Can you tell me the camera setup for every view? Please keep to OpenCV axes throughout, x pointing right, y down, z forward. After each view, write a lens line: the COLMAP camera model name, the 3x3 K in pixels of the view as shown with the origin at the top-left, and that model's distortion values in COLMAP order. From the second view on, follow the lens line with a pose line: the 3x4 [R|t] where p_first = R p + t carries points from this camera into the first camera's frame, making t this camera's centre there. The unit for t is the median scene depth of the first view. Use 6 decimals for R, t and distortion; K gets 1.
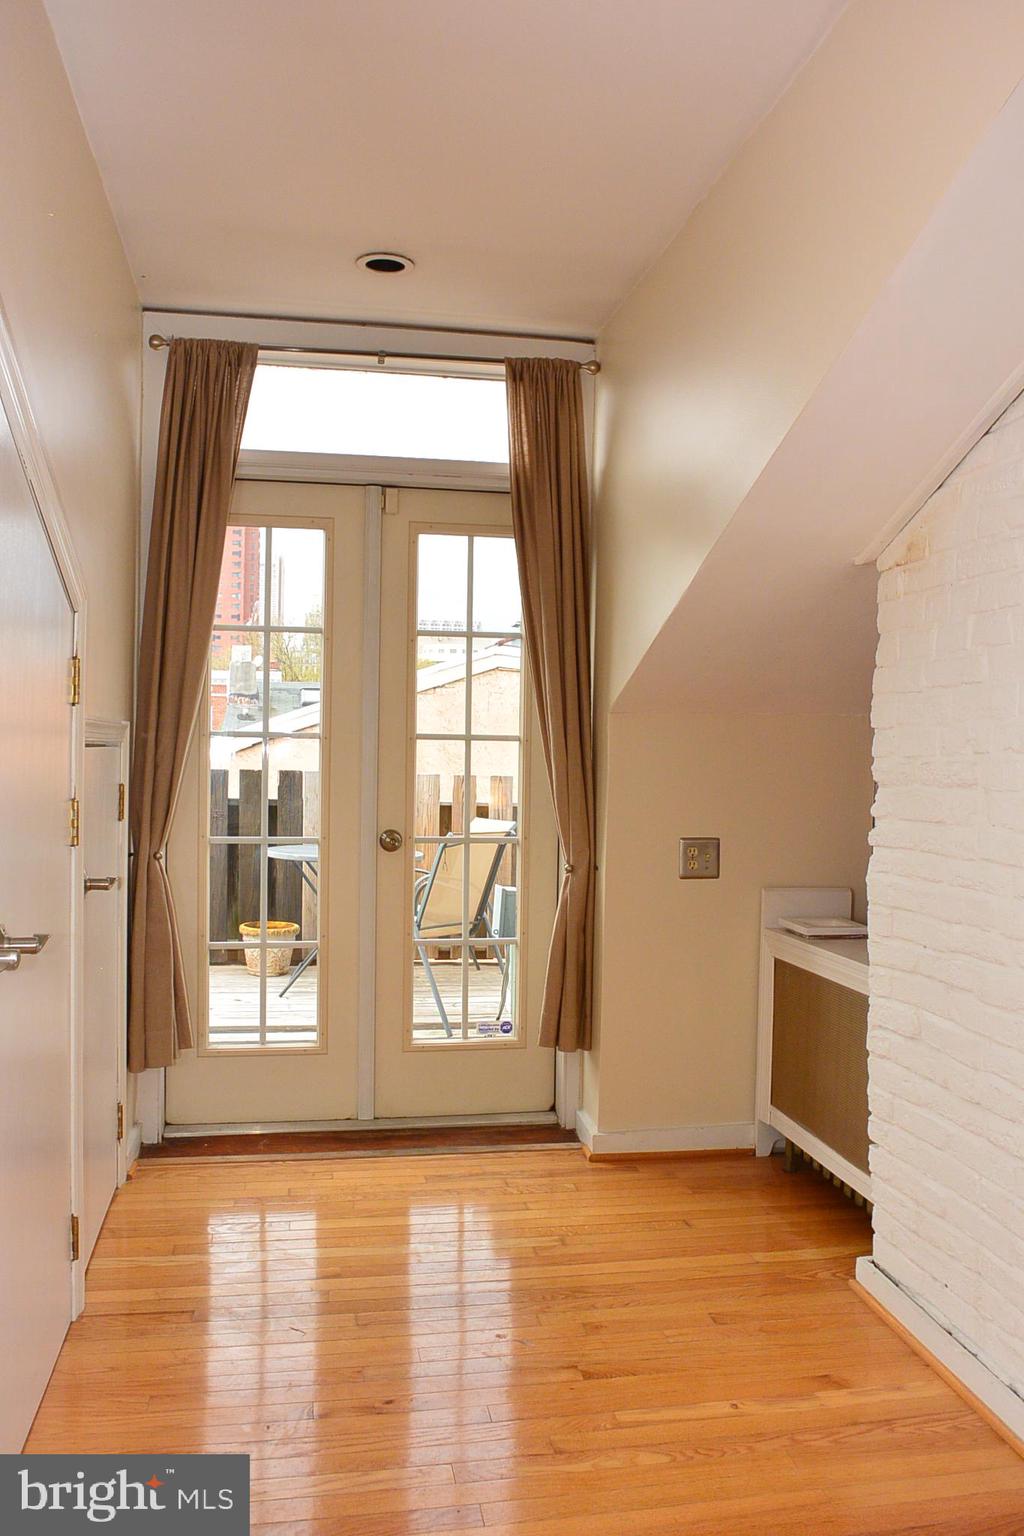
lens RADIAL K [[1205.9, 0, 512.8], [0, 1205.9, 775.8], [0, 0, 1]] dist [-0.089577, 0.070566]
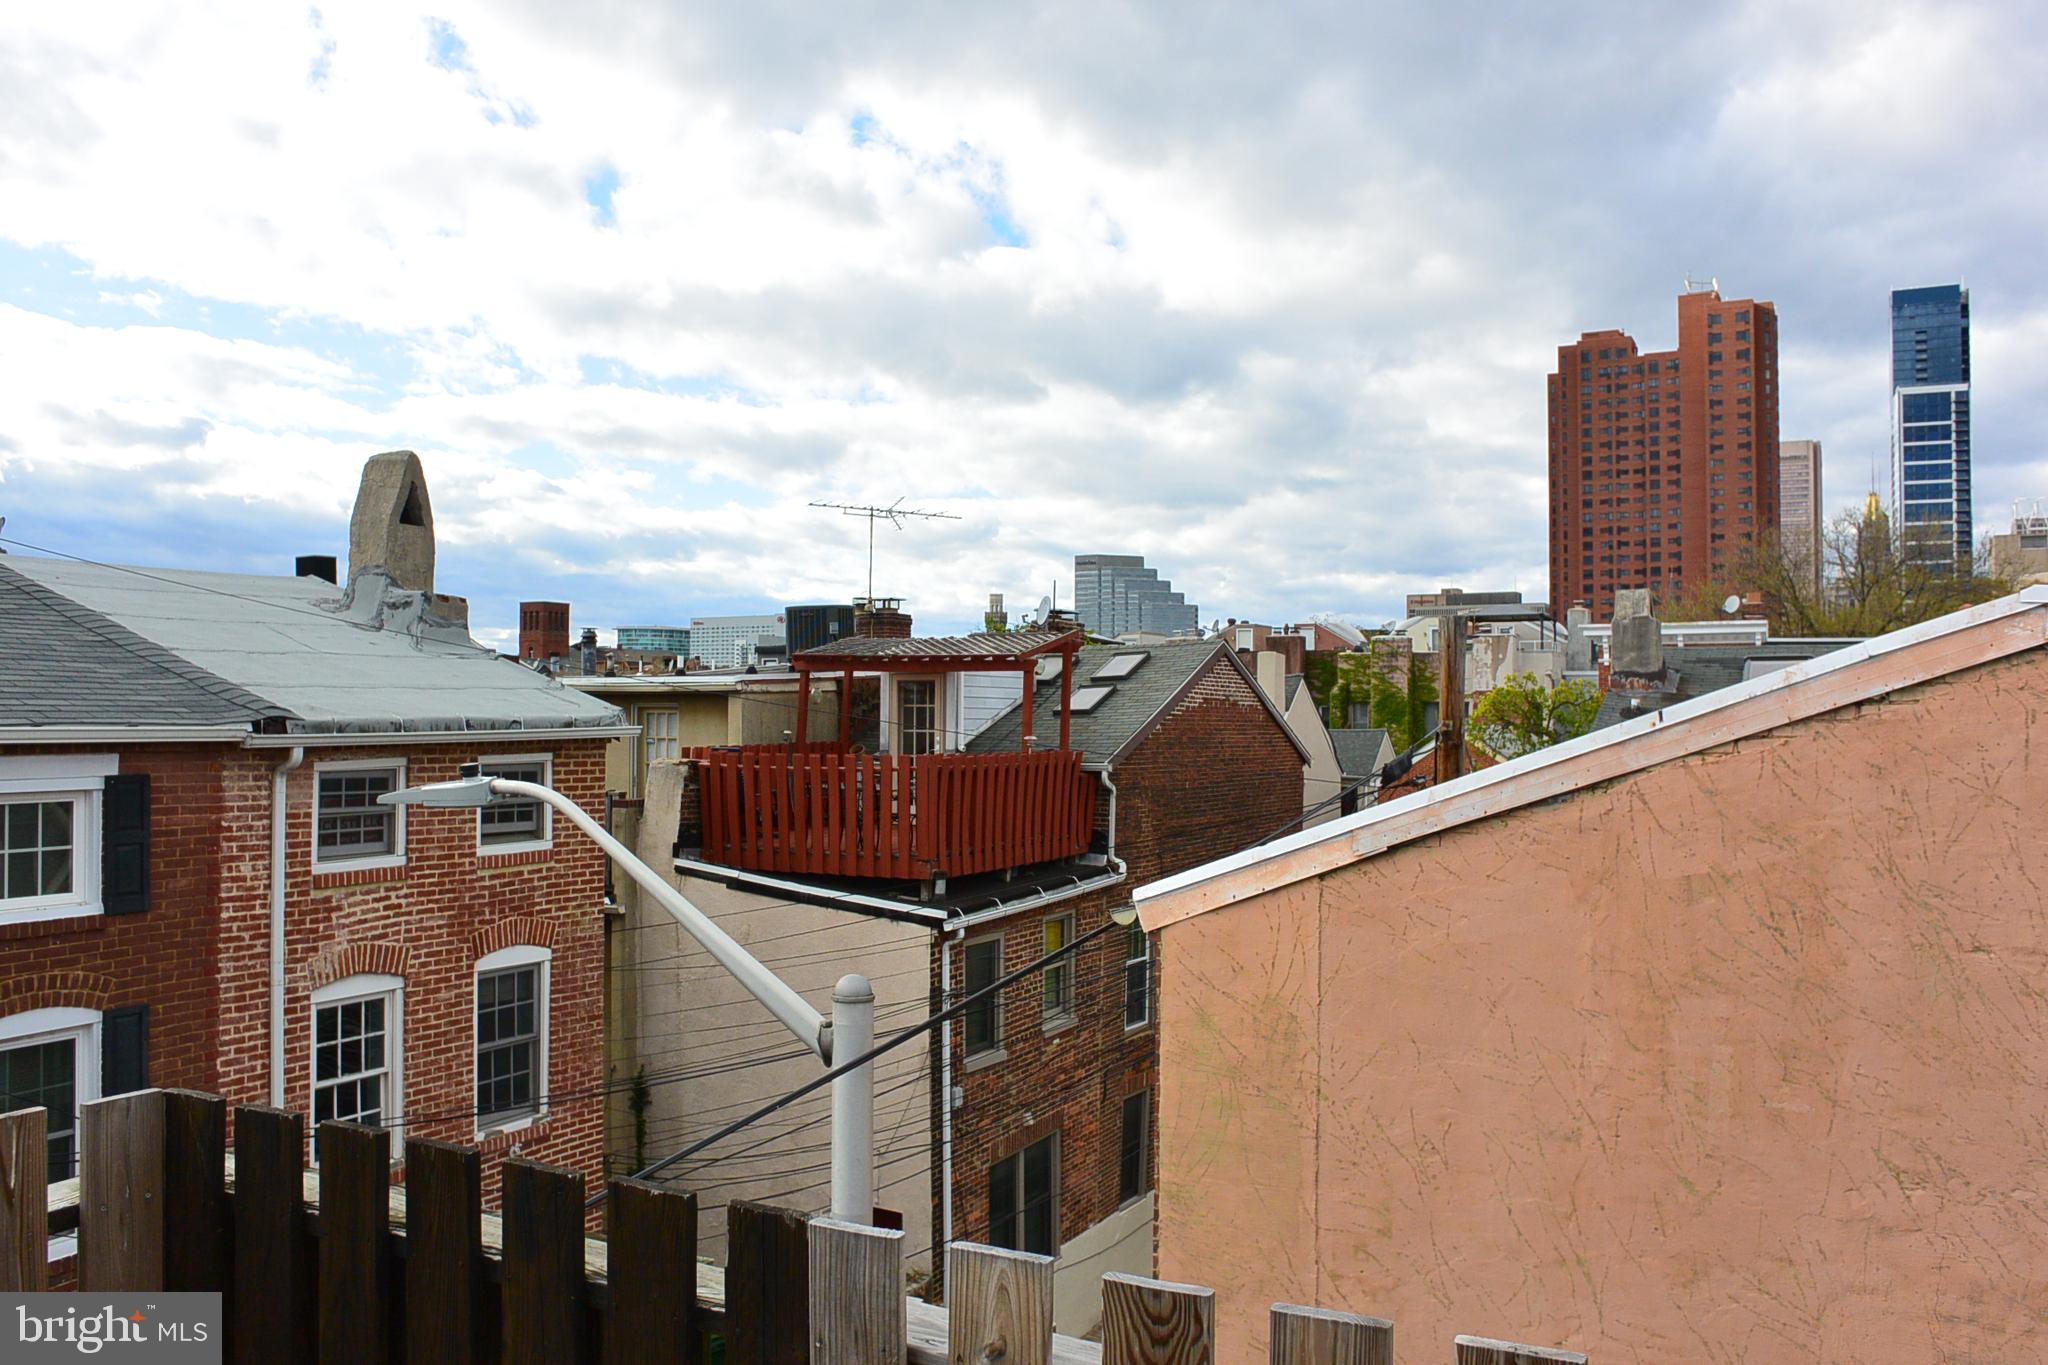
lens RADIAL K [[1607.8, 0, 1009.4], [0, 1607.8, 681.2], [0, 0, 1]] dist [-0.089577, 0.070566]
pose [[0.785461, -0.024806, -0.618414, 0.016049], [-0.005644, 0.998868, -0.047236, -0.025127], [0.618886, 0.040592, 0.784431, 0.197560]]
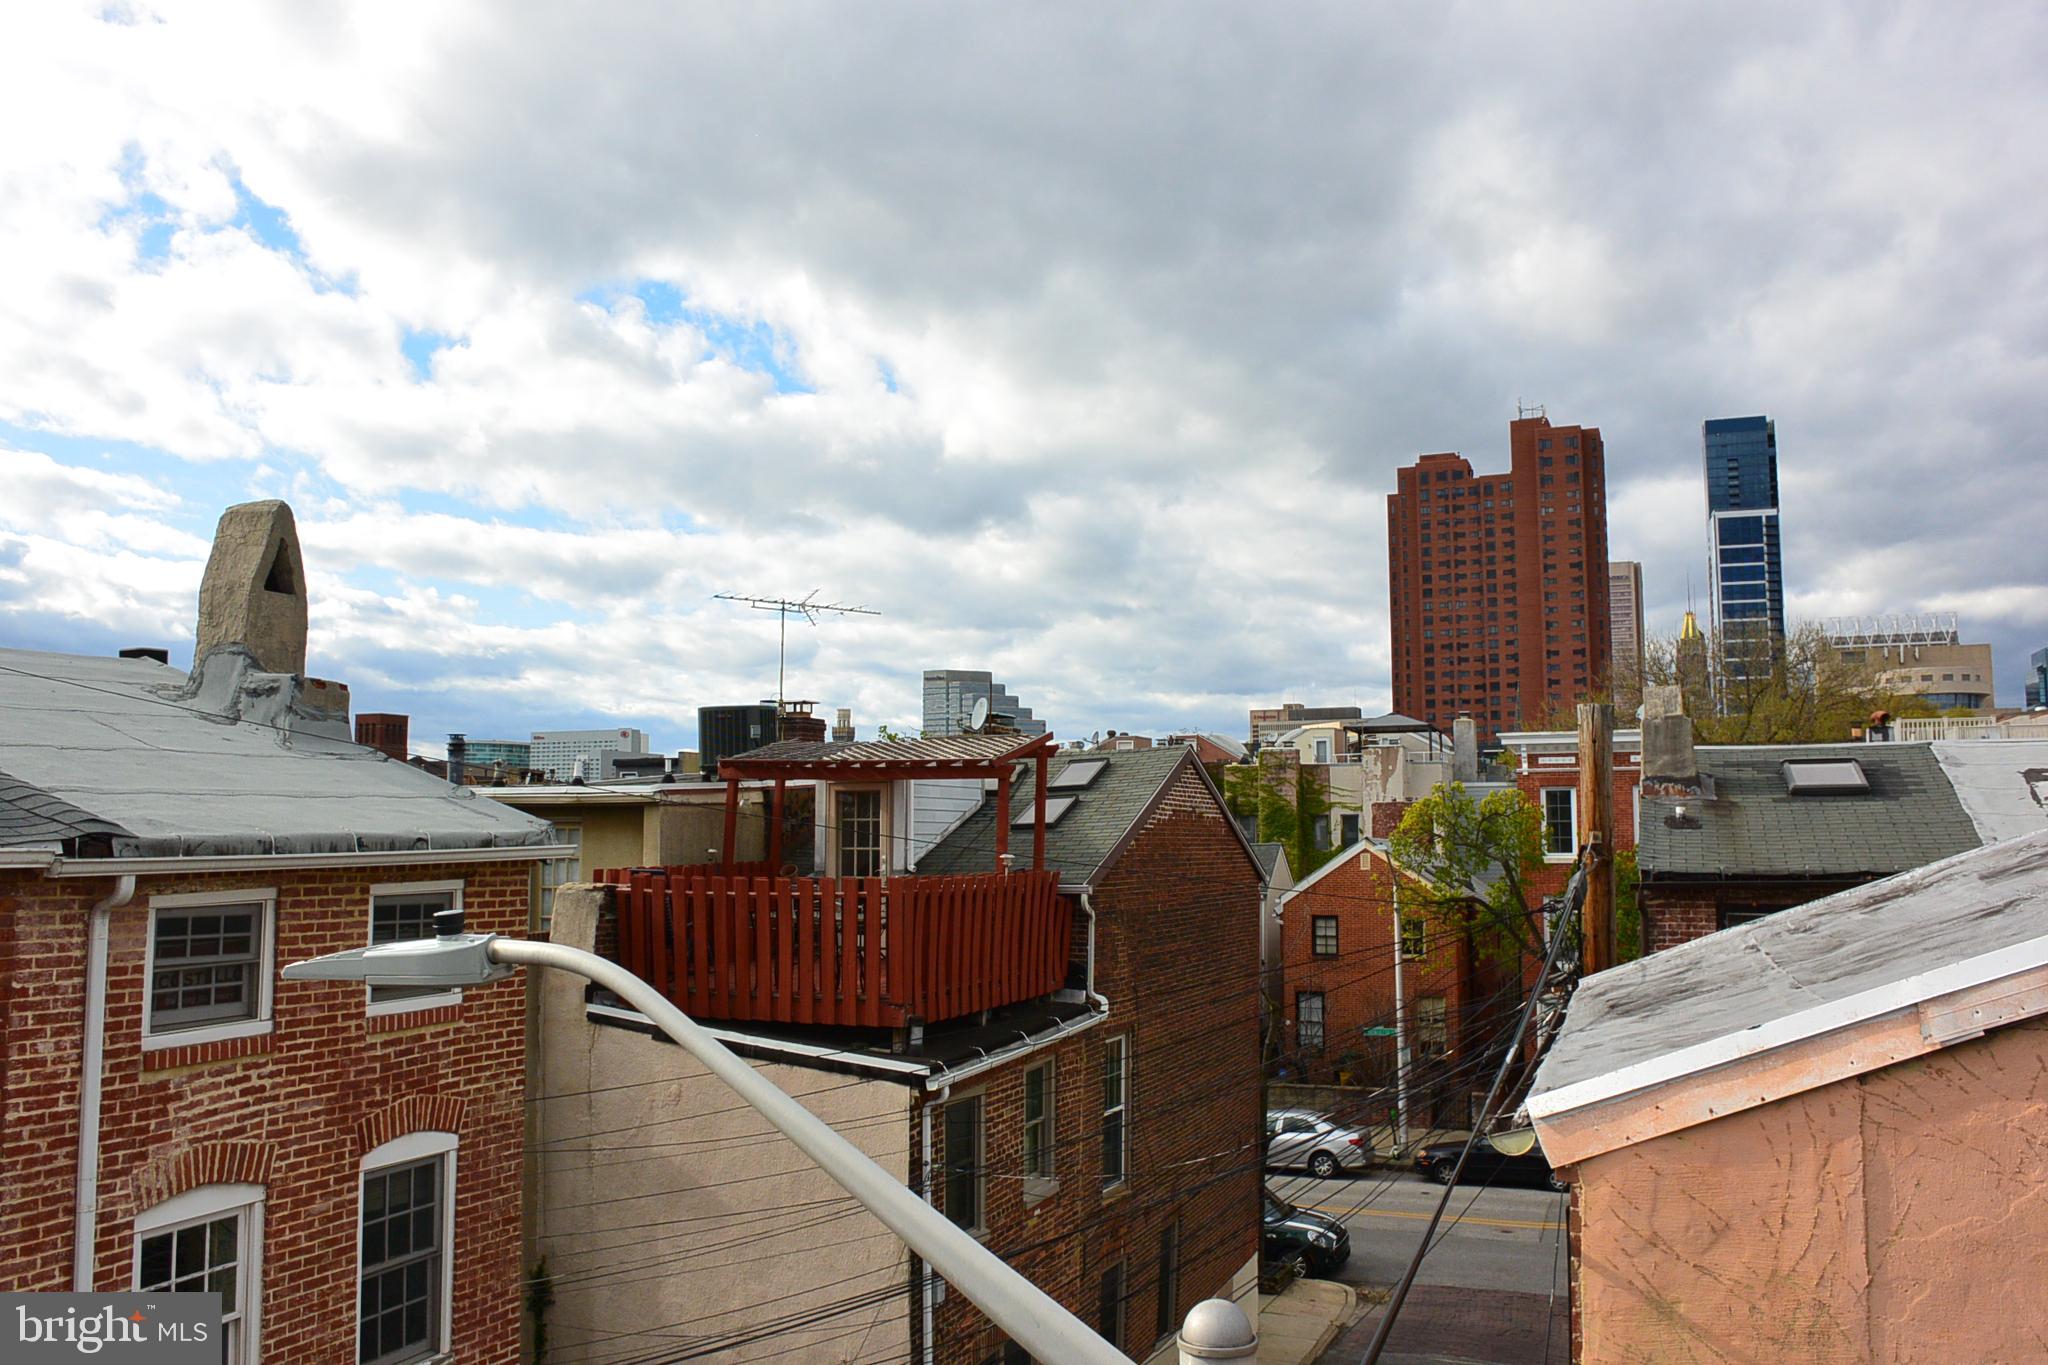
lens RADIAL K [[1607.8, 0, 1009.4], [0, 1607.8, 681.2], [0, 0, 1]] dist [-0.089577, 0.070566]
pose [[0.840503, -0.066117, -0.537758, -0.089813], [0.002013, 0.992901, -0.118930, -0.027295], [0.541804, 0.098879, 0.834669, 0.249135]]
